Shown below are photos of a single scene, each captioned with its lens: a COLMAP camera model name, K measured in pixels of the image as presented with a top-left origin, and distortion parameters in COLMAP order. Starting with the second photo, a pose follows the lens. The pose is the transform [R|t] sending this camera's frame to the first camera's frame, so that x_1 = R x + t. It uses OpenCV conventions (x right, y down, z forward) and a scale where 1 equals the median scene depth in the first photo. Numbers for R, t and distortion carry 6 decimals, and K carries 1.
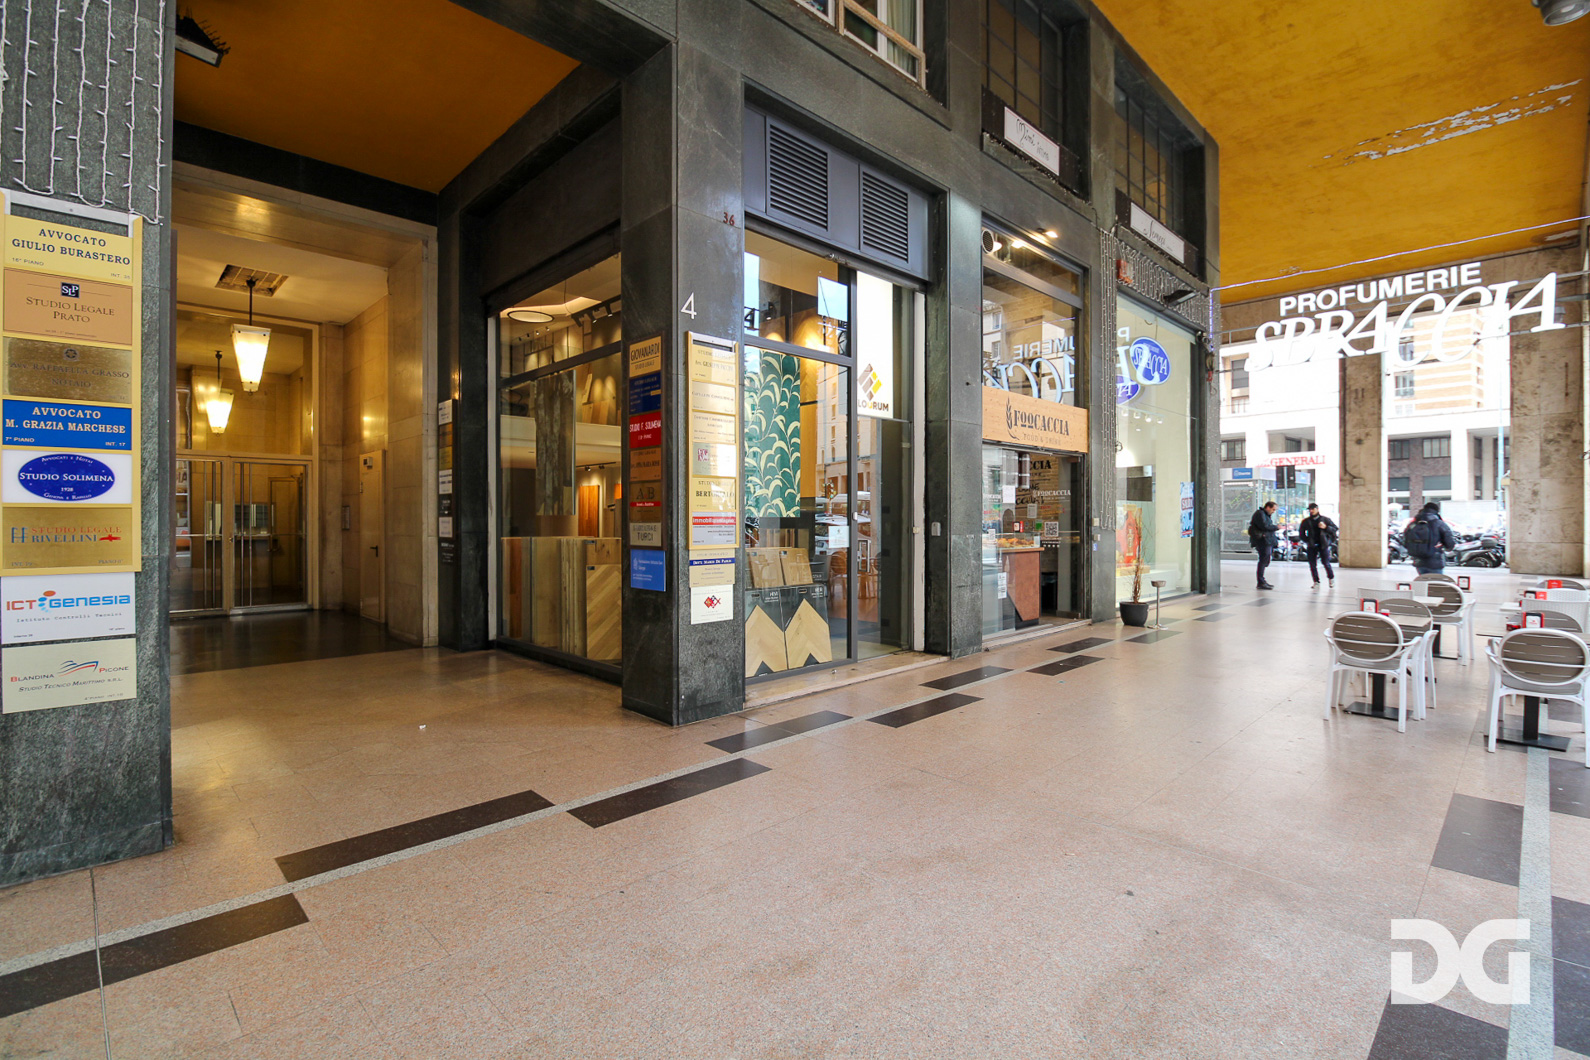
lens RADIAL K [[741.9, 0, 795.0], [0, 741.9, 530.0], [0, 0, 1]] dist [0.000432, -0.010702]
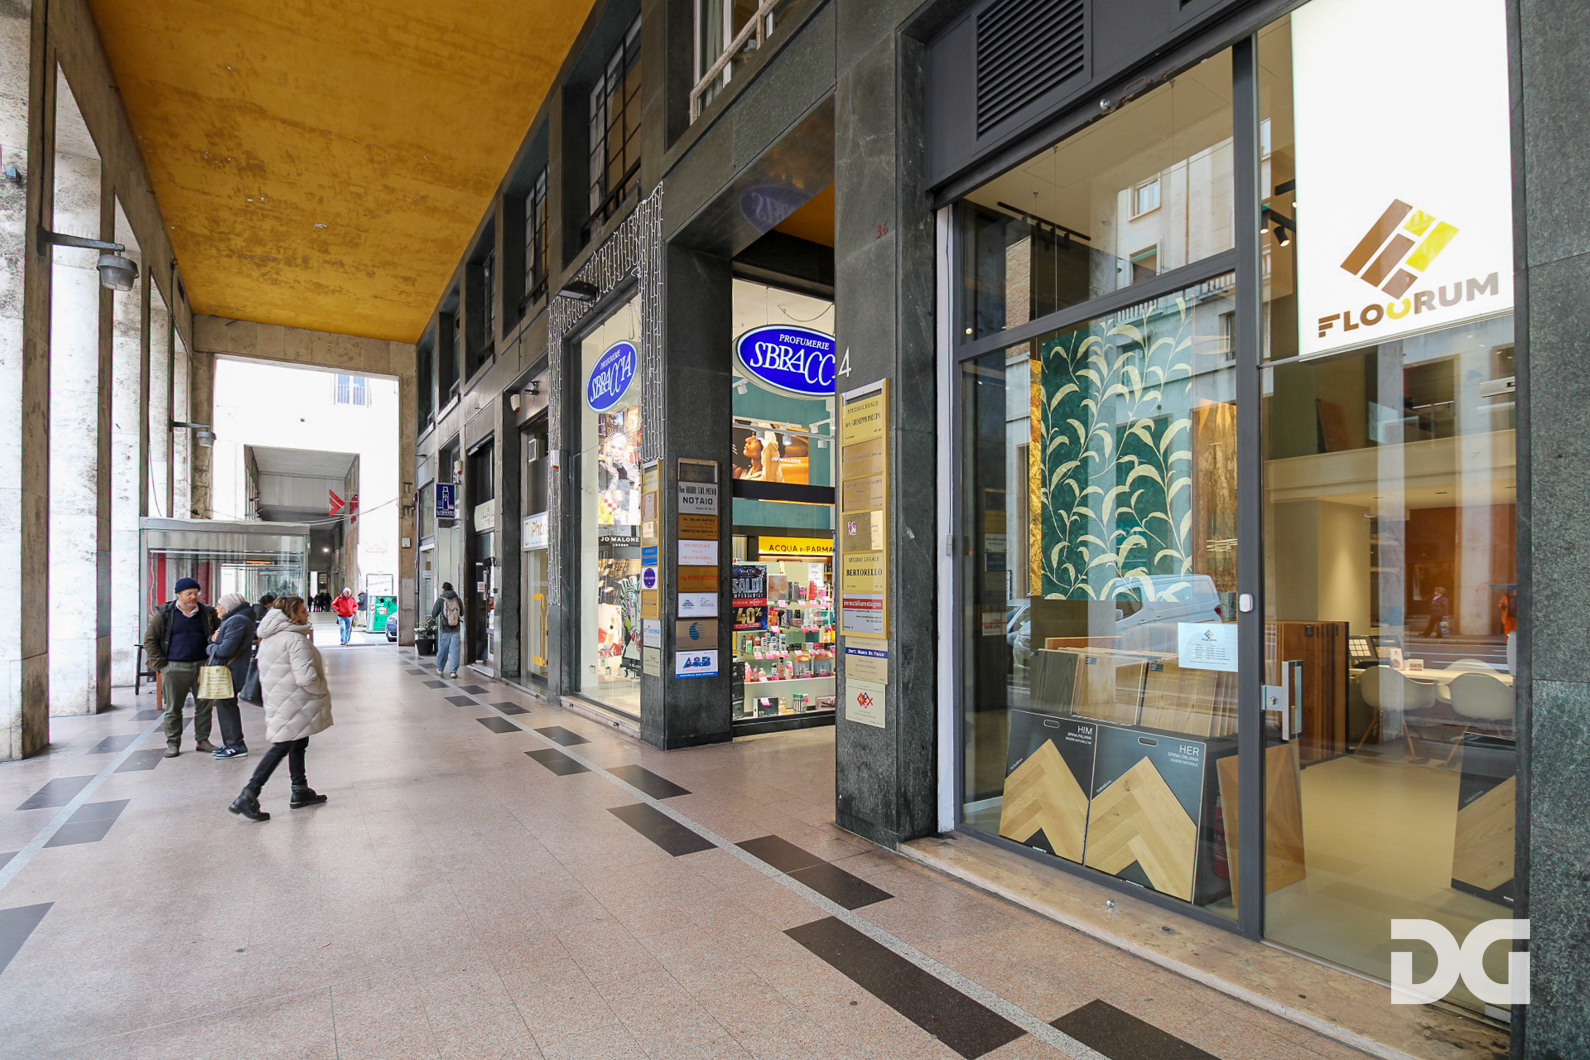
lens RADIAL K [[766.1, 0, 793.8], [0, 766.1, 582.0], [0, 0, 1]] dist [0.000848, -0.011497]
pose [[-0.192458, -0.004846, -0.981293, 0.772153], [-0.014774, 0.999889, -0.002040, -0.034904], [0.981194, 0.014105, -0.192508, 1.107544]]
